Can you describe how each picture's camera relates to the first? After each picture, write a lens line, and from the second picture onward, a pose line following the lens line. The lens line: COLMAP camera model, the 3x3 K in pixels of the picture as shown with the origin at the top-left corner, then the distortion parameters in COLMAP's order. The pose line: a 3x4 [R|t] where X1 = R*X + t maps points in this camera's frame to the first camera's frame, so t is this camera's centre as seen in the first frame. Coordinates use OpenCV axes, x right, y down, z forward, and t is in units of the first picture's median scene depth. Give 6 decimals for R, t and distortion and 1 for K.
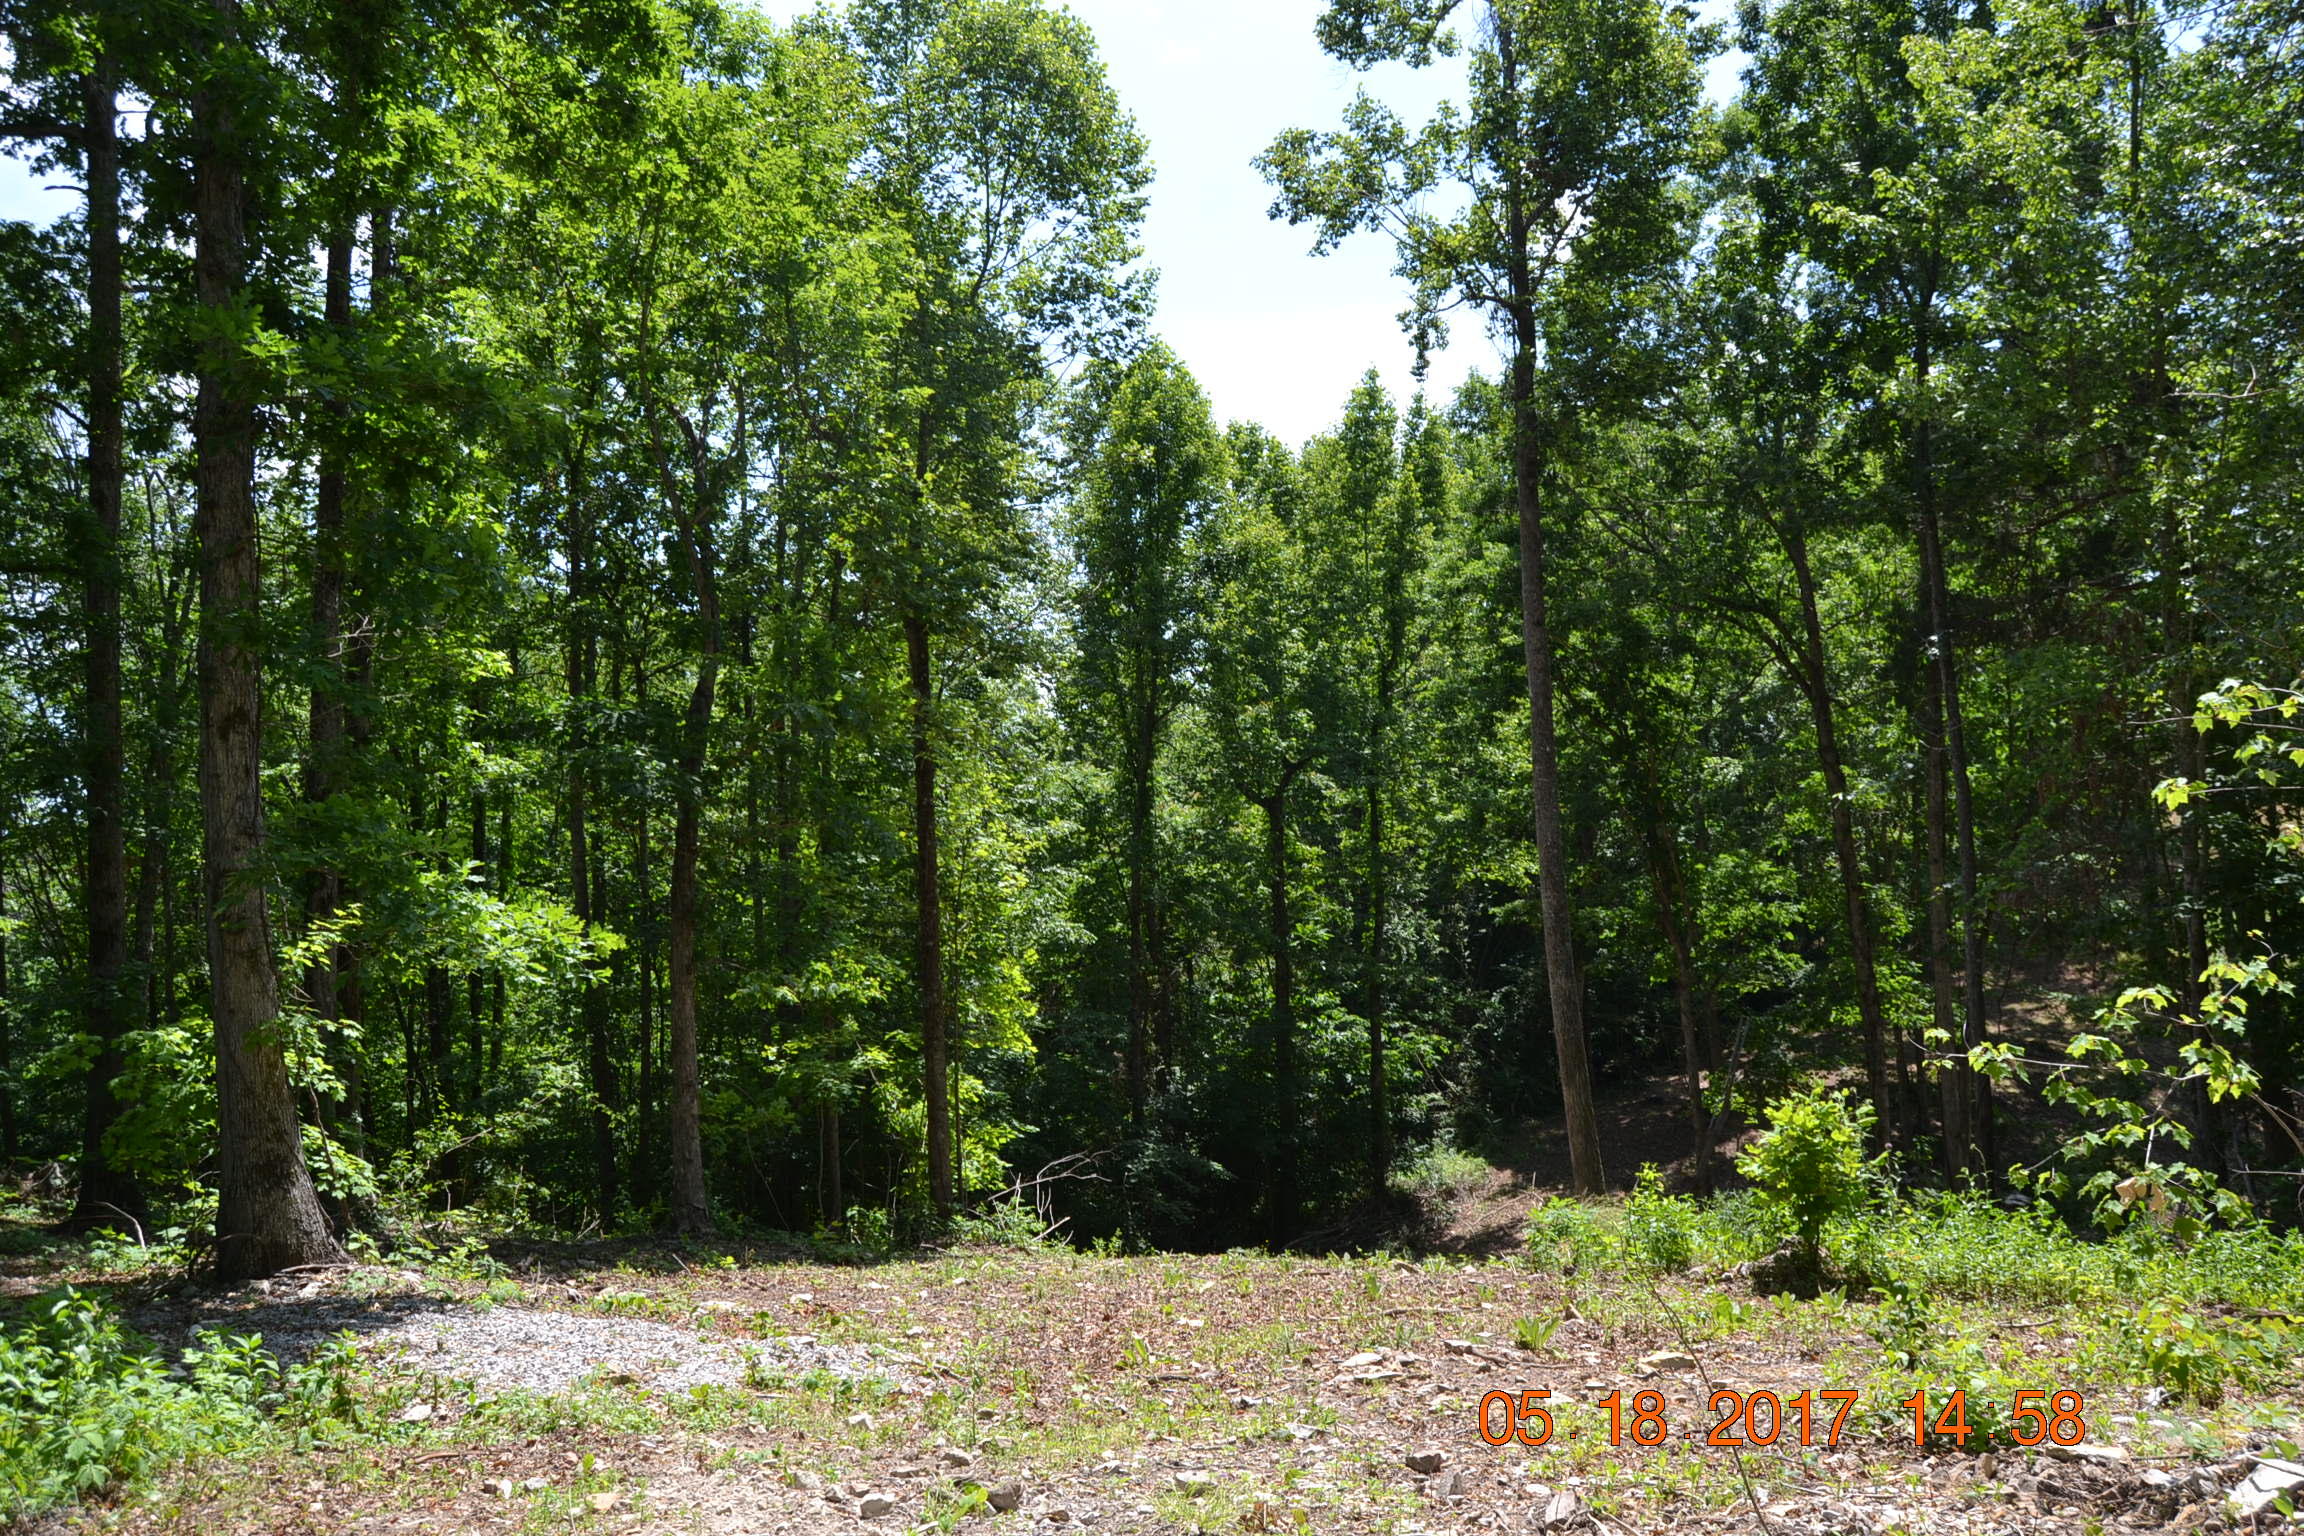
lens RADIAL K [[1954.7, 0, 1152.0], [0, 1954.7, 768.0], [0, 0, 1]] dist [-0.071143, -0.001717]
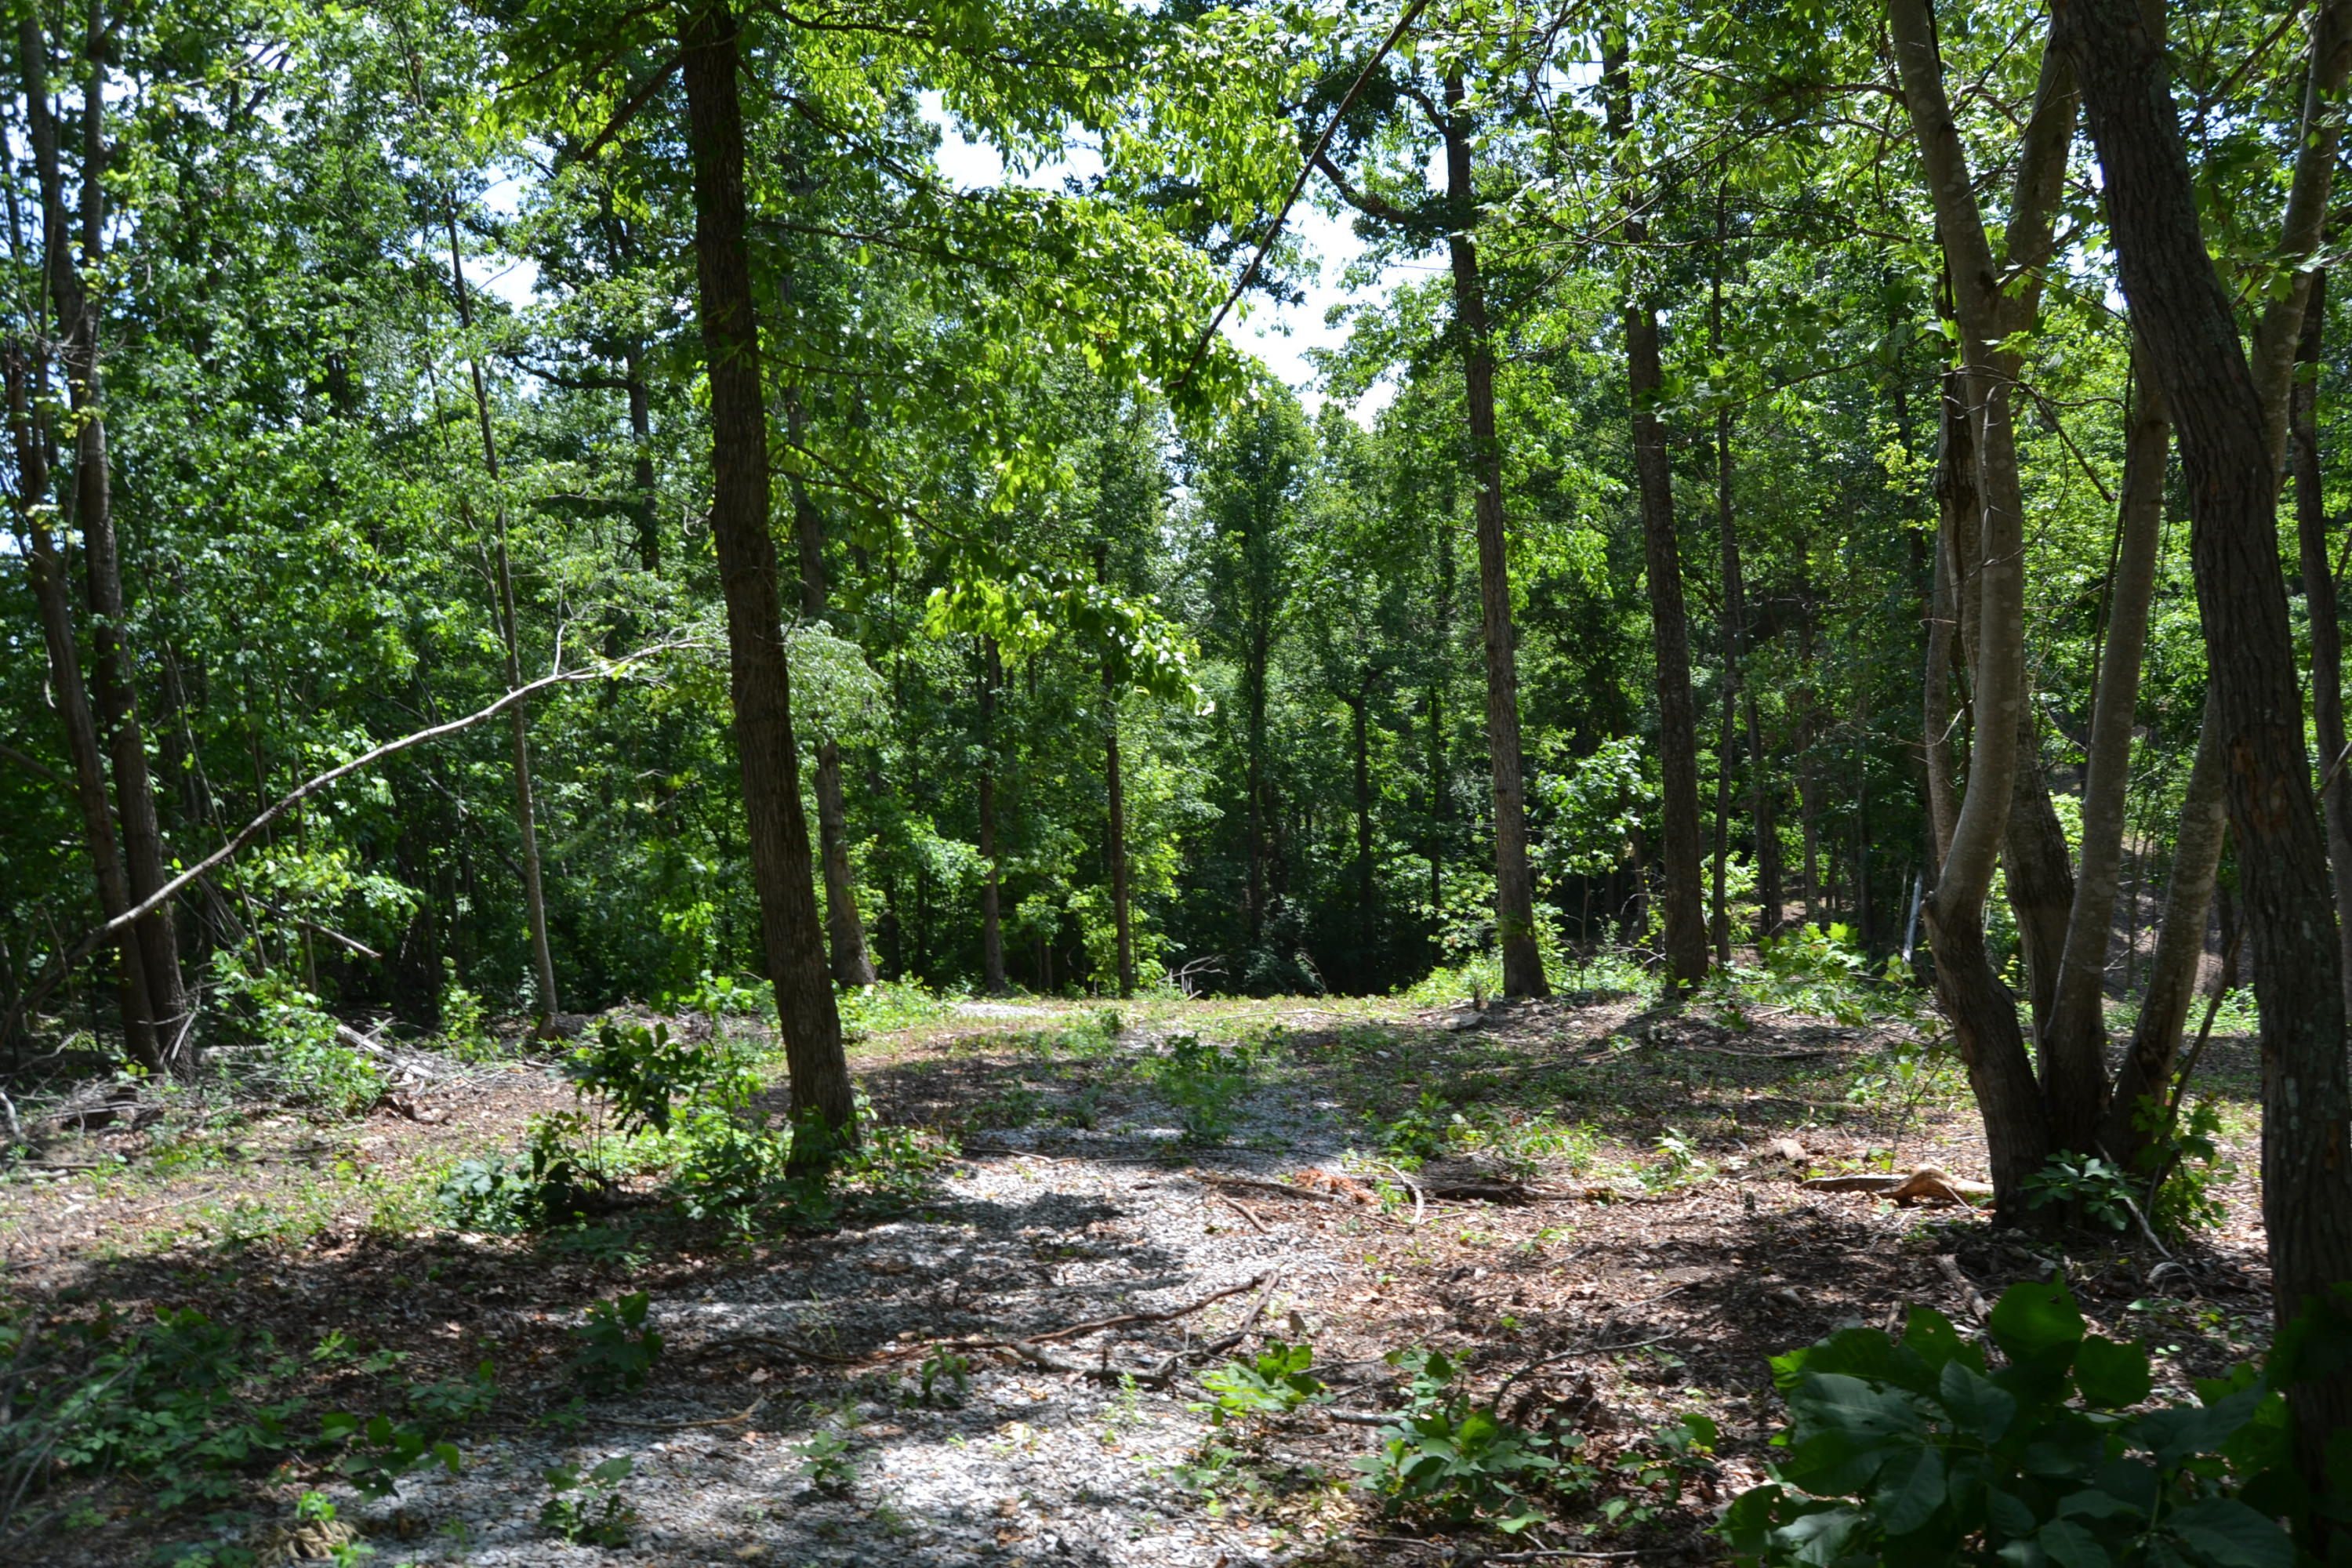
lens RADIAL K [[1985.9, 0, 1176.0], [0, 1985.9, 784.0], [0, 0, 1]] dist [-0.069228, -0.004200]
pose [[0.998092, -0.007980, -0.061225, 0.031573], [0.013924, 0.995159, 0.097287, -0.085378], [0.060152, -0.097954, 0.993371, -0.507152]]
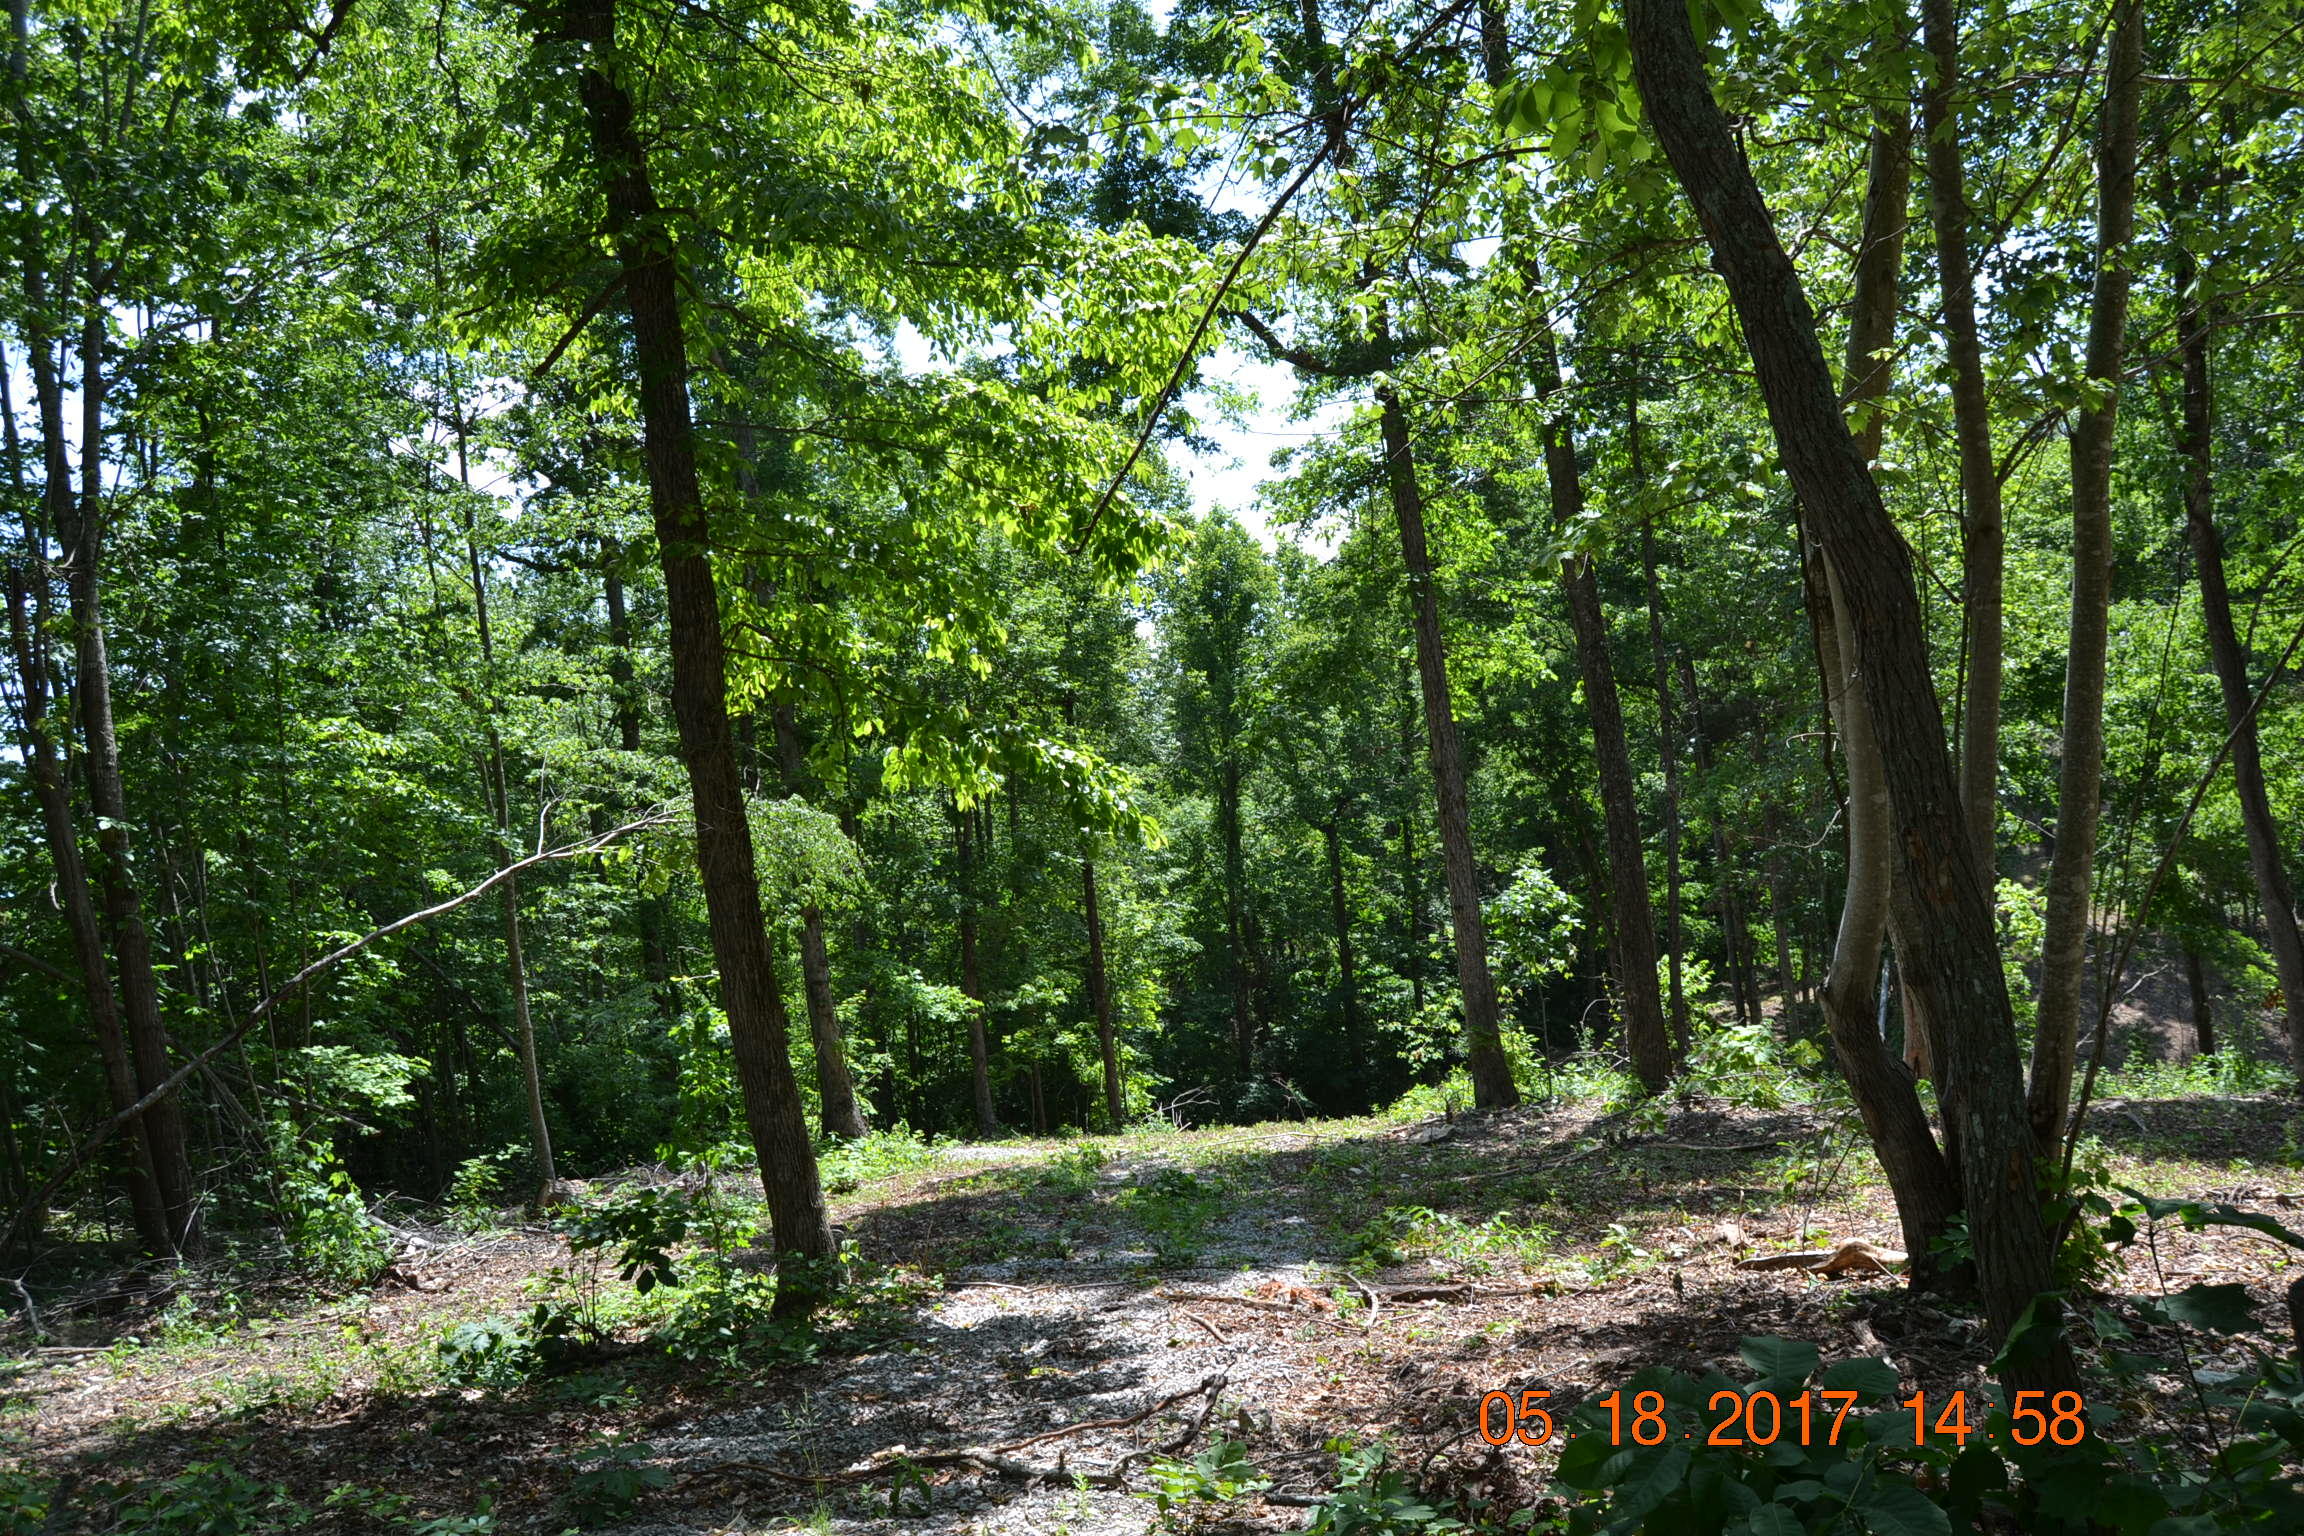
lens RADIAL K [[1954.7, 0, 1152.0], [0, 1954.7, 768.0], [0, 0, 1]] dist [-0.071143, -0.001717]
pose [[0.995413, -0.073874, -0.060793, 0.036930], [0.075187, 0.996977, 0.019604, -0.086039], [0.059161, -0.024085, 0.997958, -0.516386]]
